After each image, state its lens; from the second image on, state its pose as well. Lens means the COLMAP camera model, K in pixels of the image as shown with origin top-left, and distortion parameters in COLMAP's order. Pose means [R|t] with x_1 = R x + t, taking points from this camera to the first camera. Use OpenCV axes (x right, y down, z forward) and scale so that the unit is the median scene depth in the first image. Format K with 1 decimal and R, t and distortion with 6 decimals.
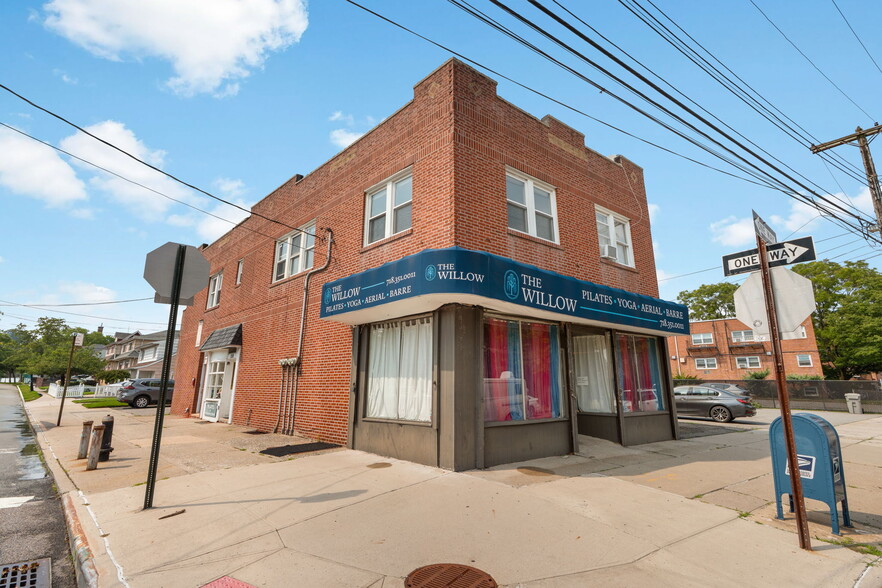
lens RADIAL K [[395.1, 0, 437.6], [0, 395.1, 293.0], [0, 0, 1]] dist [-0.008817, 0.000014]
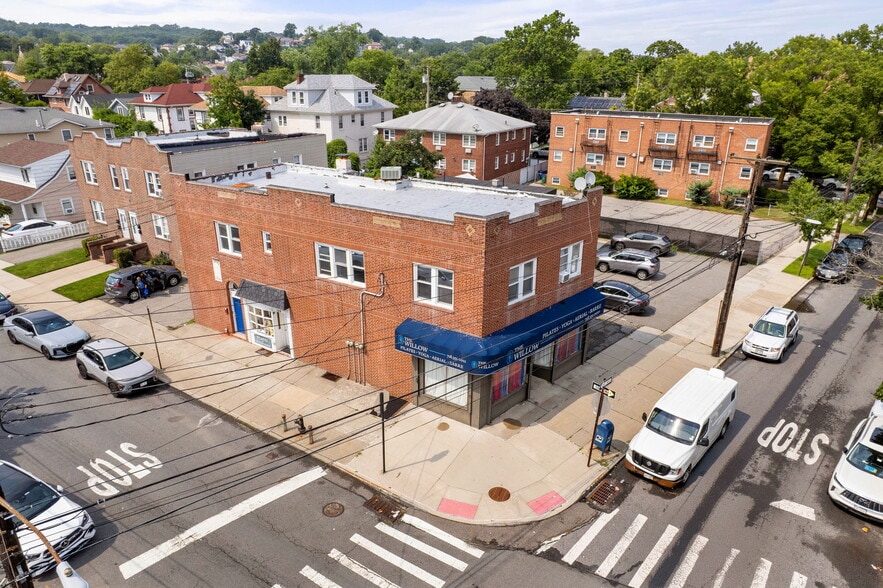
lens RADIAL K [[572.7, 0, 441.5], [0, 572.7, 294.0], [0, 0, 1]] dist [-0.091003, 0.089699]
pose [[0.982523, -0.070723, 0.172184, -0.497271], [-0.041109, 0.819731, 0.571272, -1.512319], [-0.181547, -0.568366, 0.802497, -0.865512]]
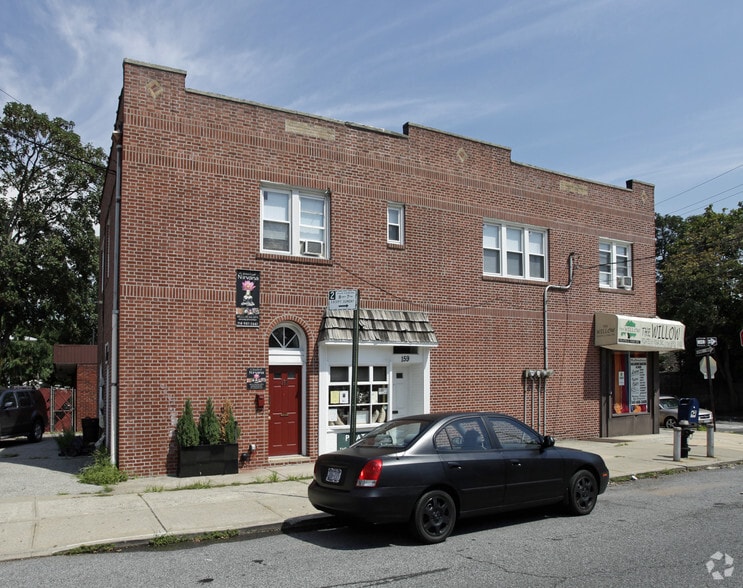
lens RADIAL K [[762.2, 0, 371.2], [0, 762.2, 330.1], [0, 0, 1]] dist [-0.110070, -0.002603]
pose [[0.182144, 0.041566, 0.982393, -2.819097], [-0.225813, 0.974170, 0.000649, 0.194036], [-0.956991, -0.221955, 0.186825, 1.291349]]
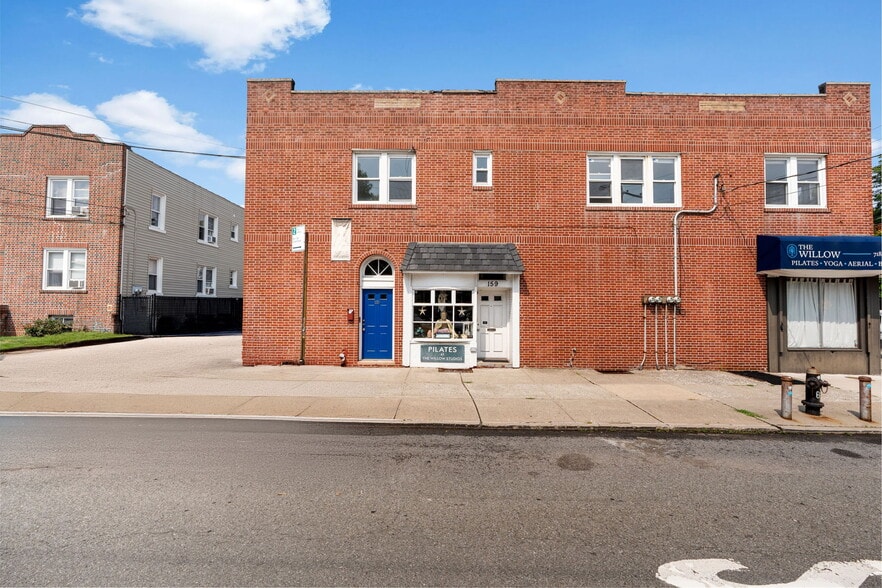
lens RADIAL K [[409.4, 0, 443.4], [0, 409.4, 286.6], [0, 0, 1]] dist [-0.007527, 0.000127]
pose [[0.733935, 0.027904, 0.678646, -1.775617], [-0.162260, 0.977429, 0.135290, 0.110320], [-0.659553, -0.209411, 0.721898, 0.759157]]
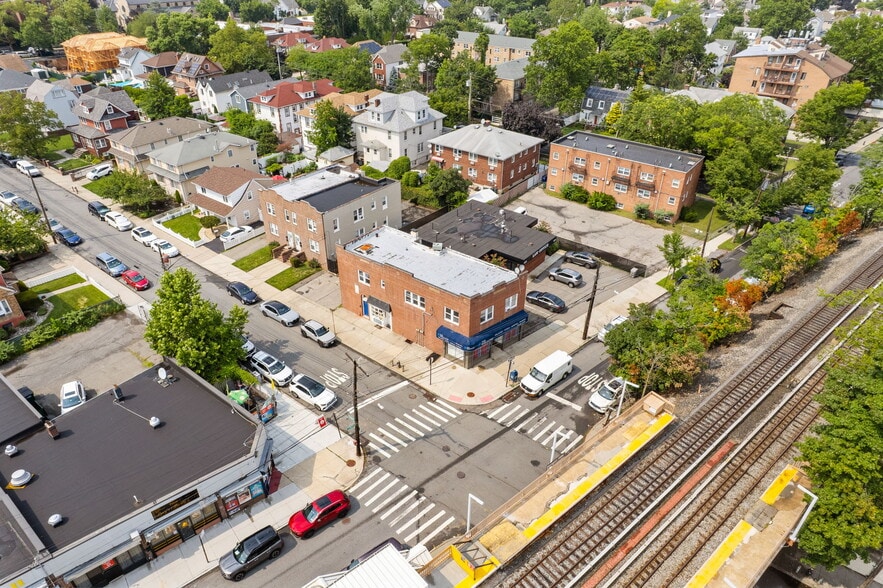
lens RADIAL K [[572.7, 0, 441.5], [0, 572.7, 294.0], [0, 0, 1]] dist [-0.091003, 0.089699]
pose [[0.995323, -0.052849, 0.080860, -0.706779], [-0.020928, 0.699217, 0.714603, -4.655209], [-0.094305, -0.712953, 0.694841, -2.973058]]
